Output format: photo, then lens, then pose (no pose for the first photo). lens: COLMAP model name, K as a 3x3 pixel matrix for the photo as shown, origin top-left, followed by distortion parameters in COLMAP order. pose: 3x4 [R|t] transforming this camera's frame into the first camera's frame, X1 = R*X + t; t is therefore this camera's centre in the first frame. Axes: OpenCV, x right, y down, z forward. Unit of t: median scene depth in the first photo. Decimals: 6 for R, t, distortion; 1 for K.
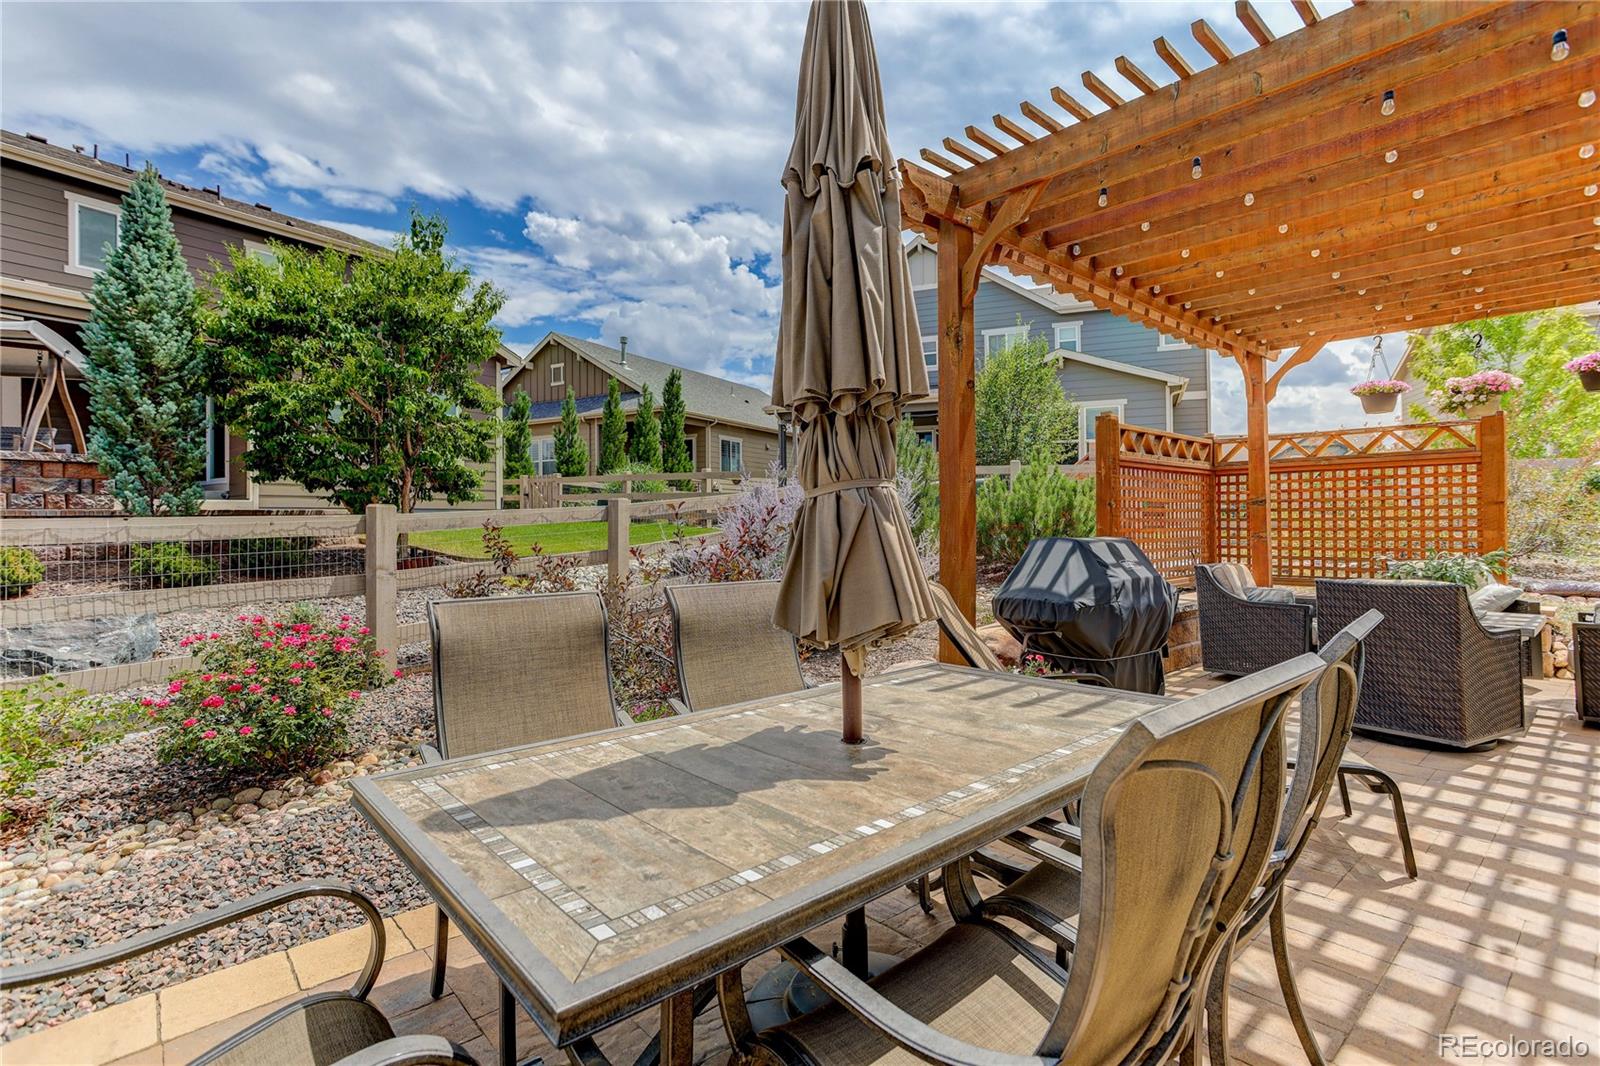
lens RADIAL K [[758.8, 0, 797.3], [0, 758.8, 518.5], [0, 0, 1]] dist [-0.001578, -0.000225]
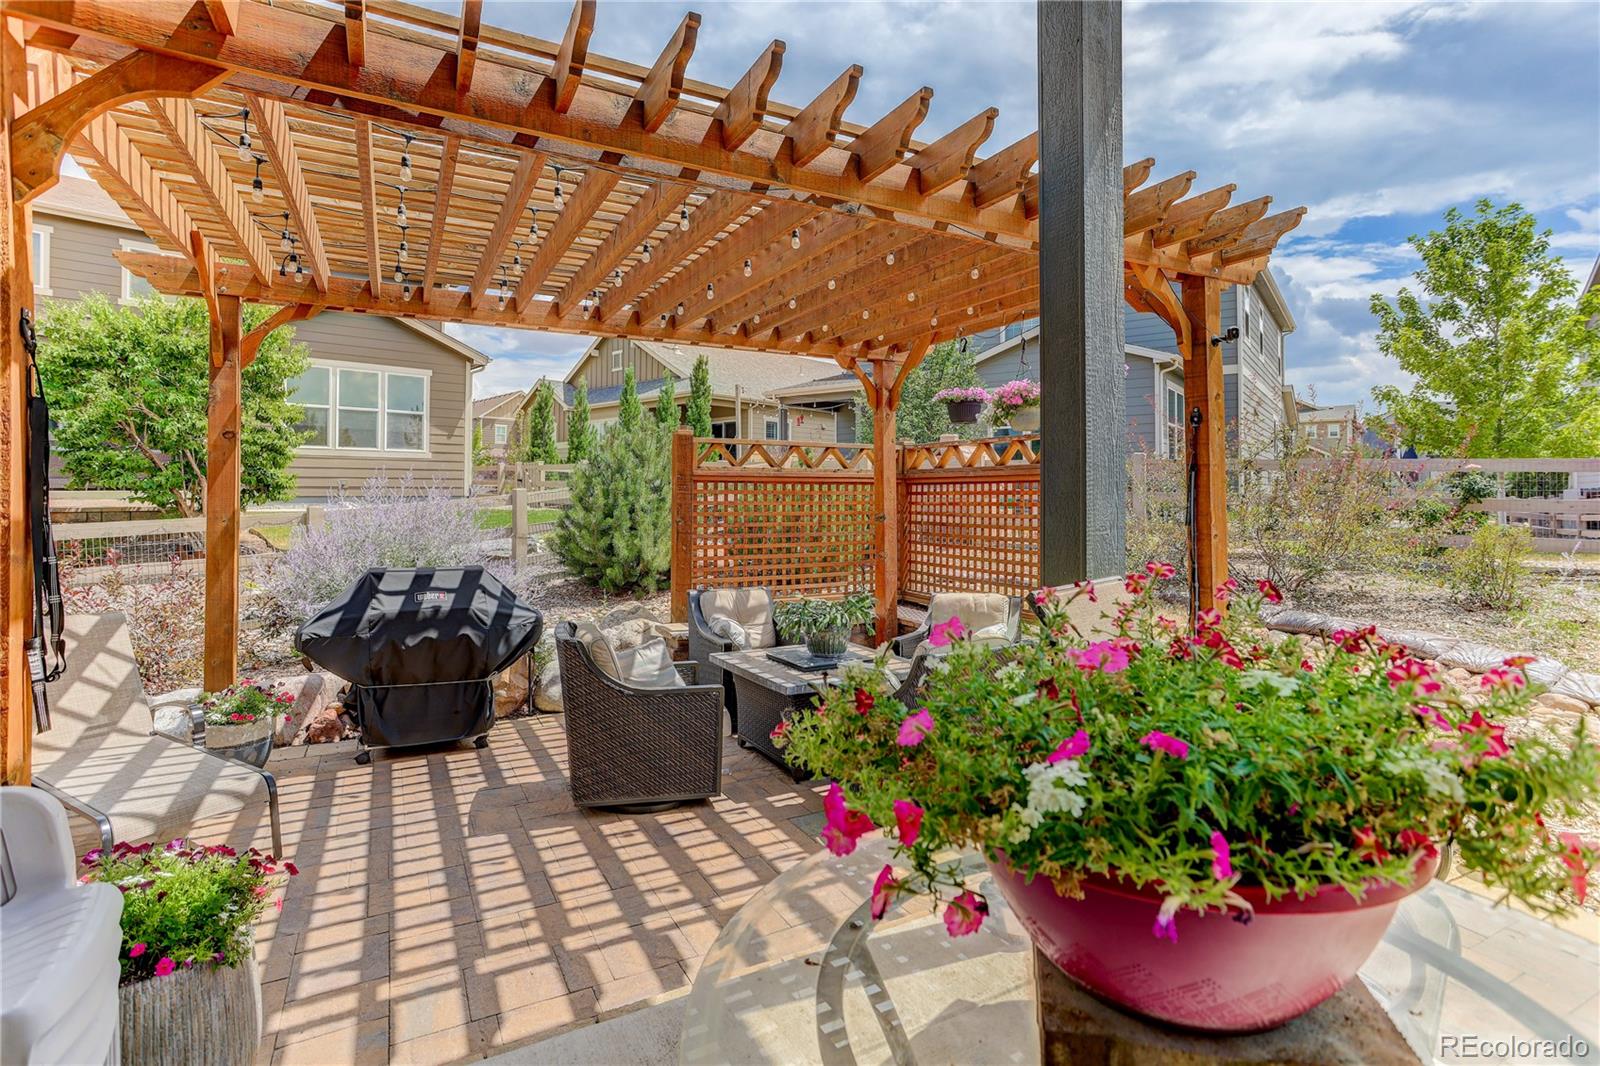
lens RADIAL K [[783.3, 0, 802.6], [0, 783.3, 488.3], [0, 0, 1]] dist [-0.000982, -0.000131]
pose [[0.971368, 0.009191, -0.237403, 0.356903], [-0.009854, 0.999950, -0.001605, -0.026617], [0.237376, 0.003899, 0.971410, 0.017022]]
